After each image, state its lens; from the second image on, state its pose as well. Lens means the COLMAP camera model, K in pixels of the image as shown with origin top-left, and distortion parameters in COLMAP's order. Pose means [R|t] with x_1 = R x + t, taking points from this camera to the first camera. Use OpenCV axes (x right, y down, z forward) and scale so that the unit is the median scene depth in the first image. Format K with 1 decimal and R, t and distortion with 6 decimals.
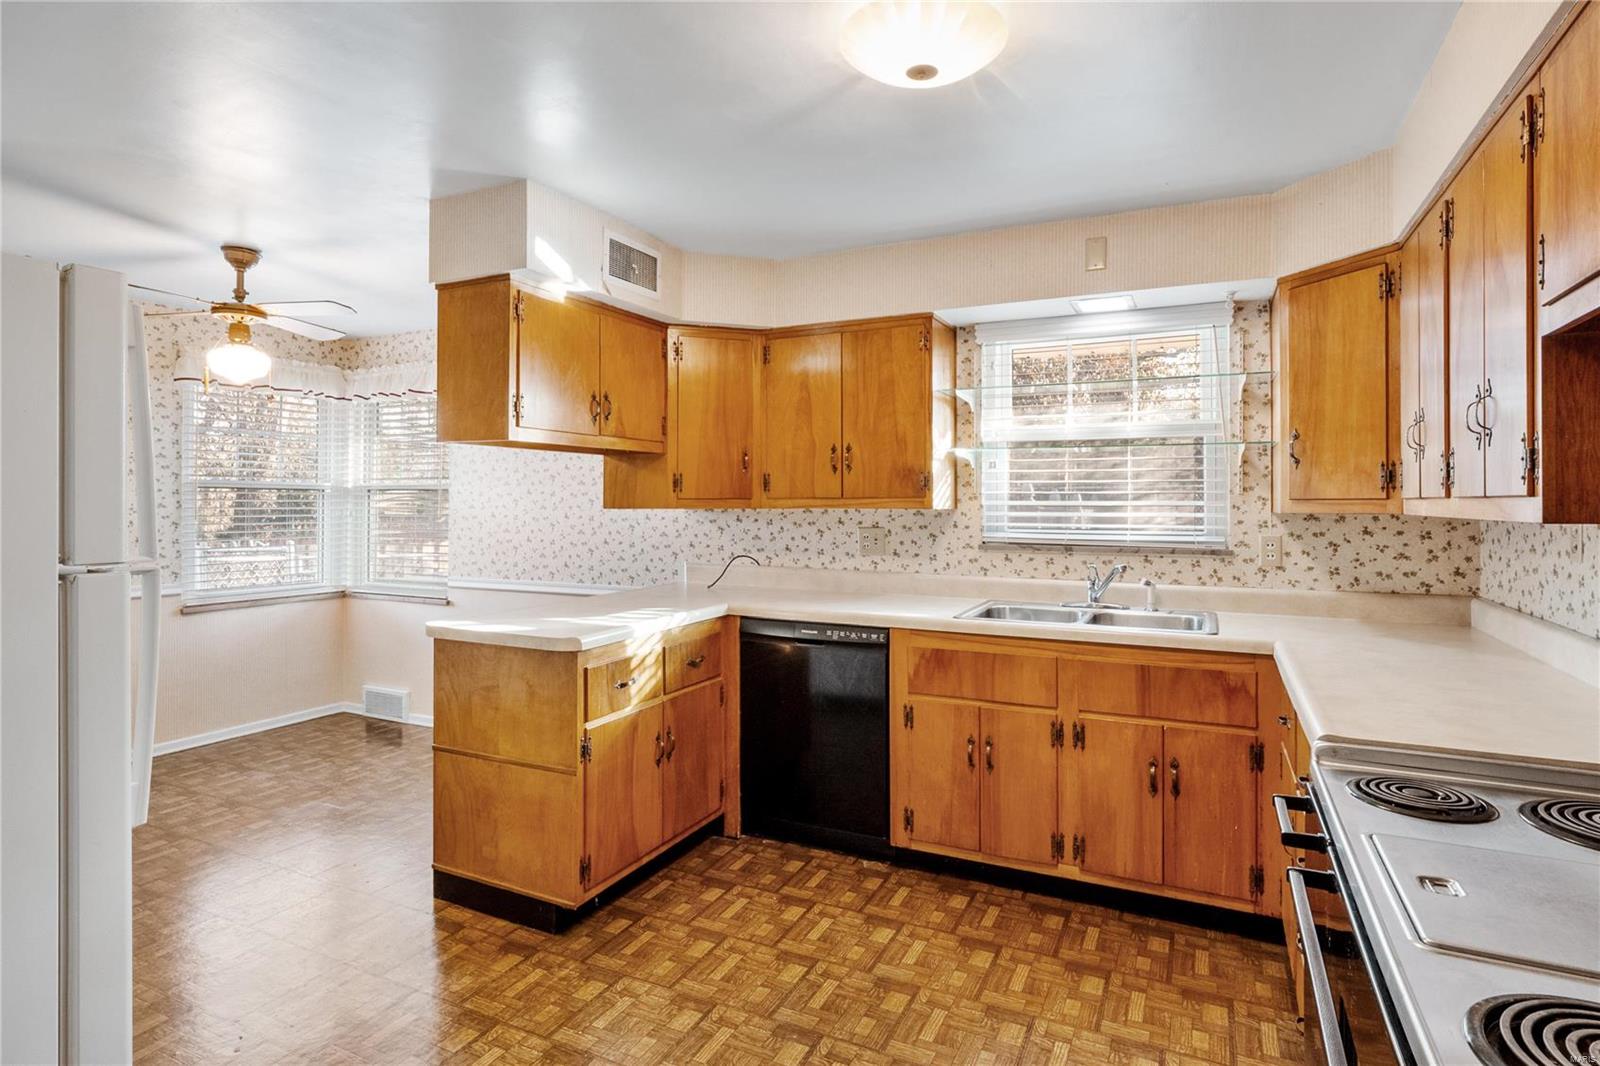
lens RADIAL K [[789.3, 0, 834.9], [0, 789.3, 507.1], [0, 0, 1]] dist [0.001714, -0.003114]
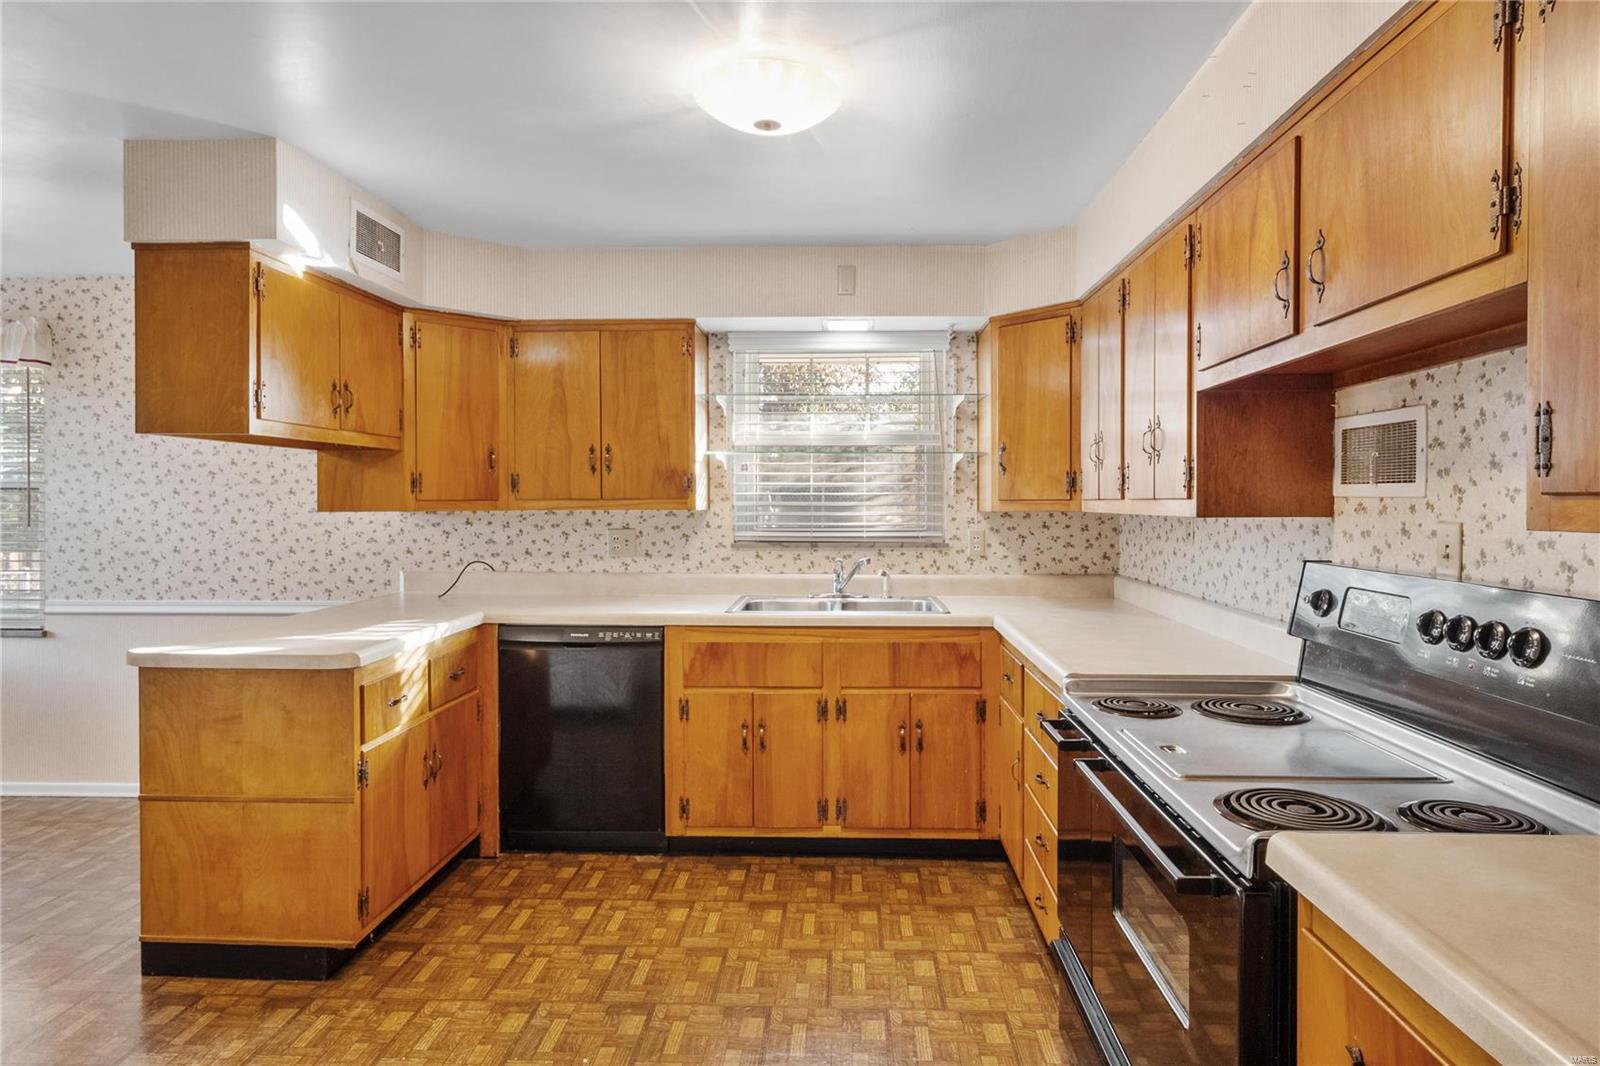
lens RADIAL K [[855.0, 0, 800.6], [0, 855.0, 520.8], [0, 0, 1]] dist [0.000735, -0.004287]
pose [[0.924790, -0.011309, 0.380311, -0.200743], [0.005012, 0.999834, 0.017544, -0.002478], [-0.380446, -0.014319, 0.924692, -0.101538]]
